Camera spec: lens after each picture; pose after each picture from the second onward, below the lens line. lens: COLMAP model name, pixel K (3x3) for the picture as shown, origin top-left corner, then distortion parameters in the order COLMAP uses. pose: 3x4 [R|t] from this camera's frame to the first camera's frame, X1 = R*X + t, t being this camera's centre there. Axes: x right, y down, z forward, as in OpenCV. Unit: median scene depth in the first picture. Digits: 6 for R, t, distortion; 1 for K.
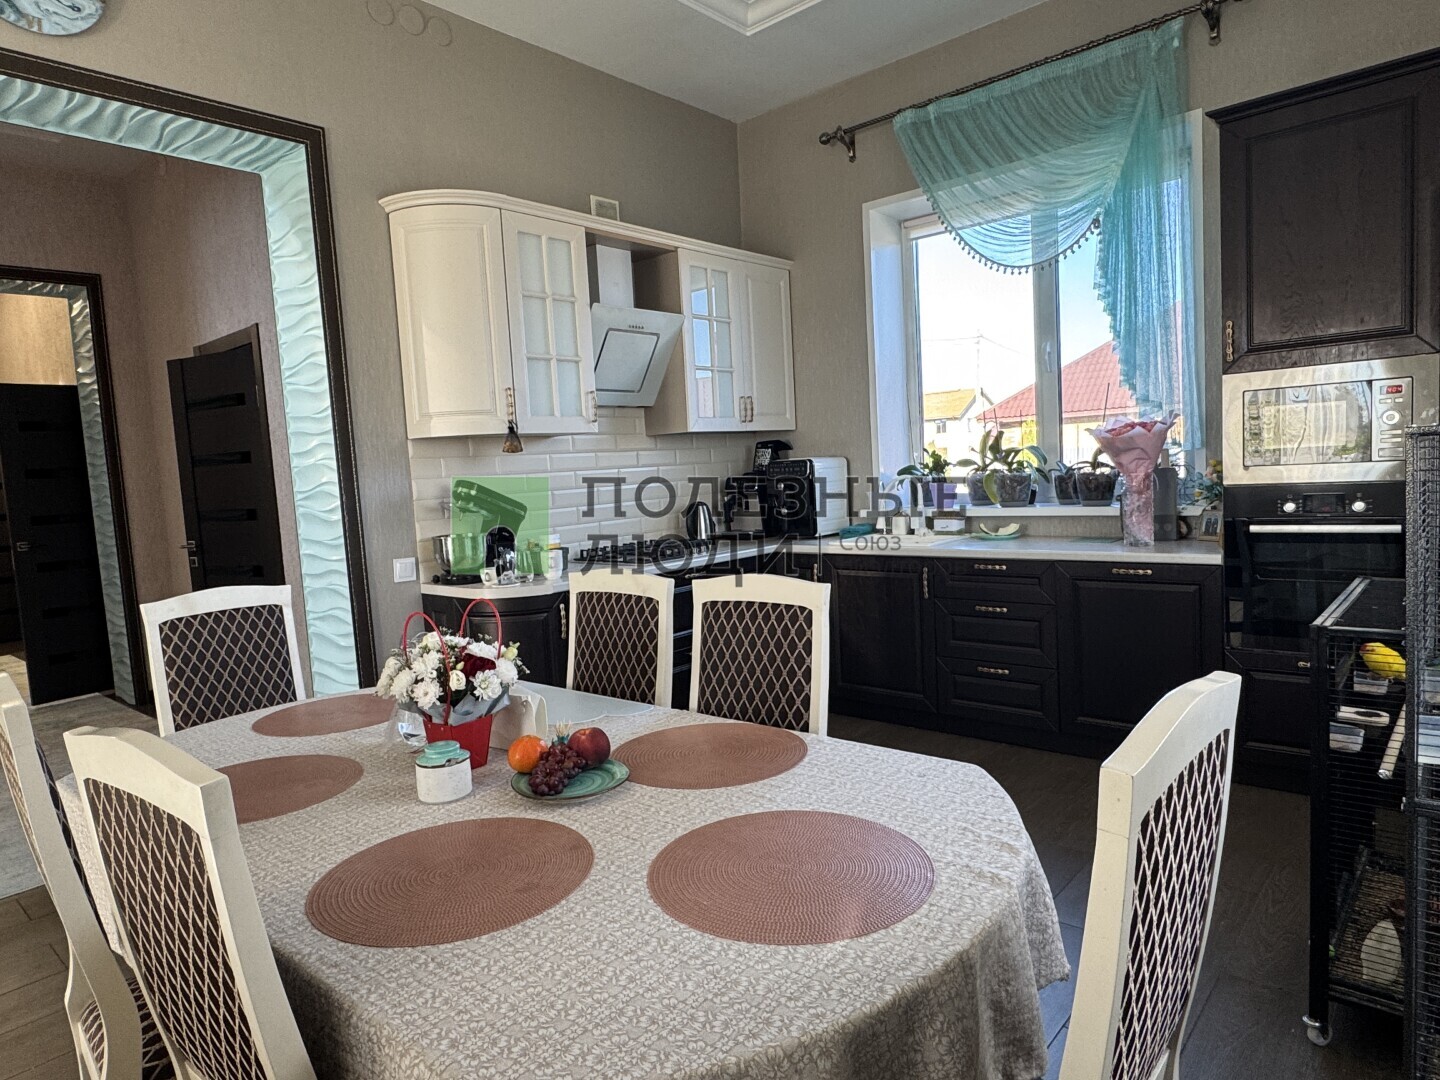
lens RADIAL K [[874.2, 0, 705.3], [0, 874.2, 540.0], [0, 0, 1]] dist [-0.001386, 0.002312]
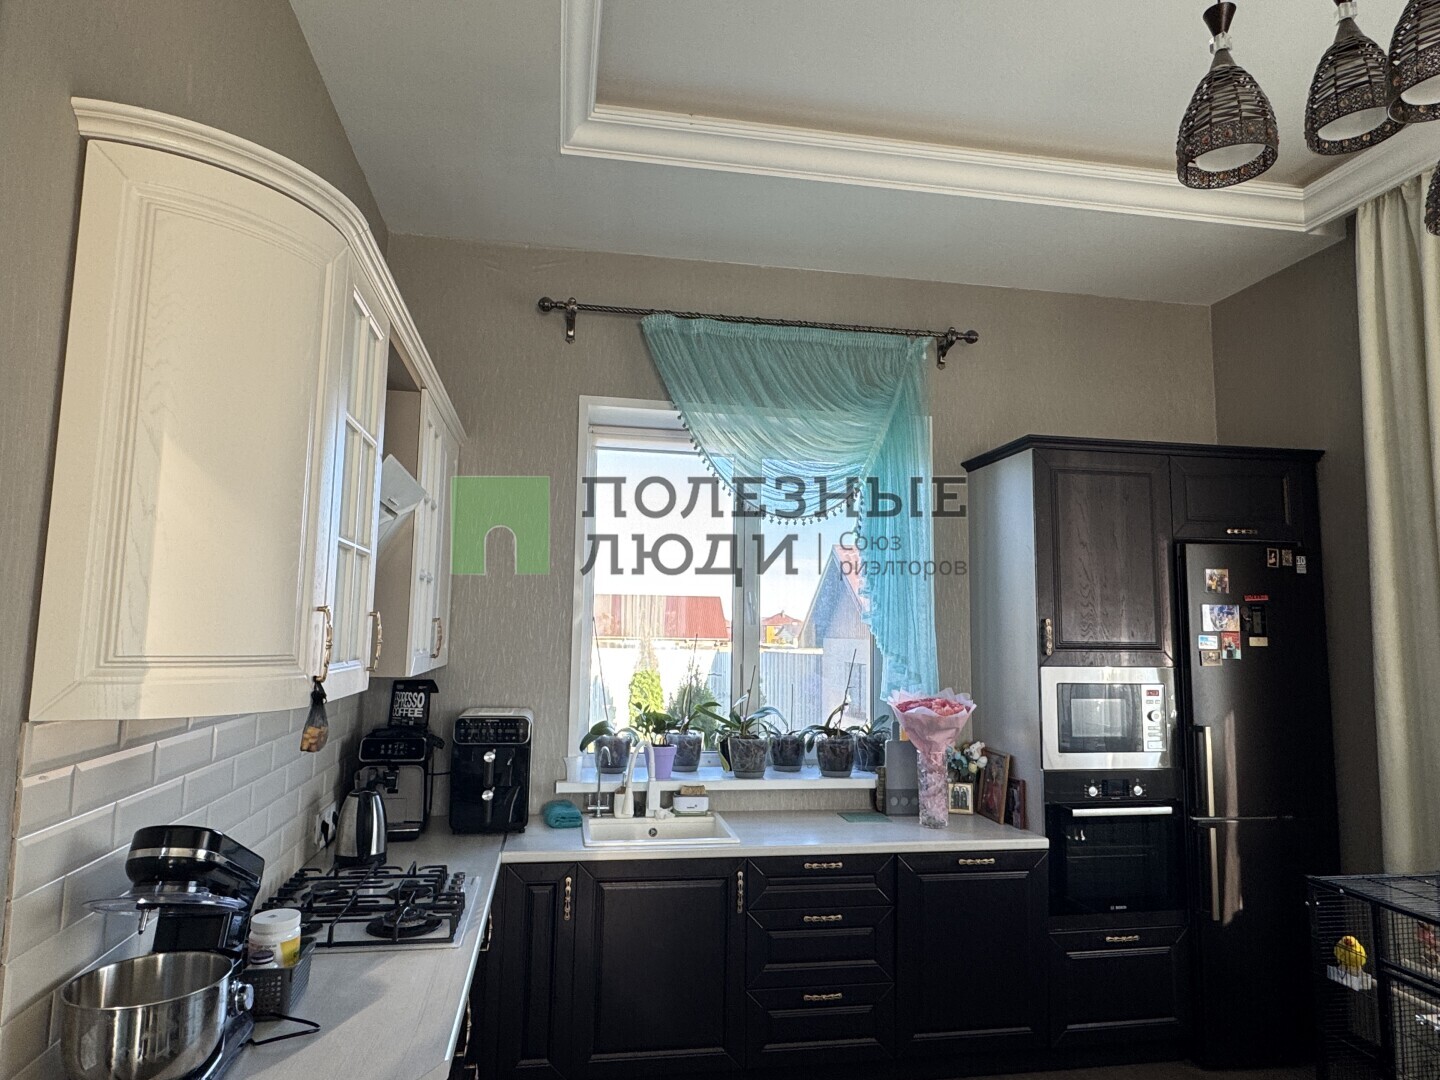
lens RADIAL K [[874.2, 0, 705.3], [0, 874.2, 540.0], [0, 0, 1]] dist [-0.001386, 0.002312]
pose [[0.618635, 0.148362, 0.771543, -0.467660], [0.014079, 0.979758, -0.199689, -0.116270], [-0.785552, 0.134398, 0.604024, 0.573359]]
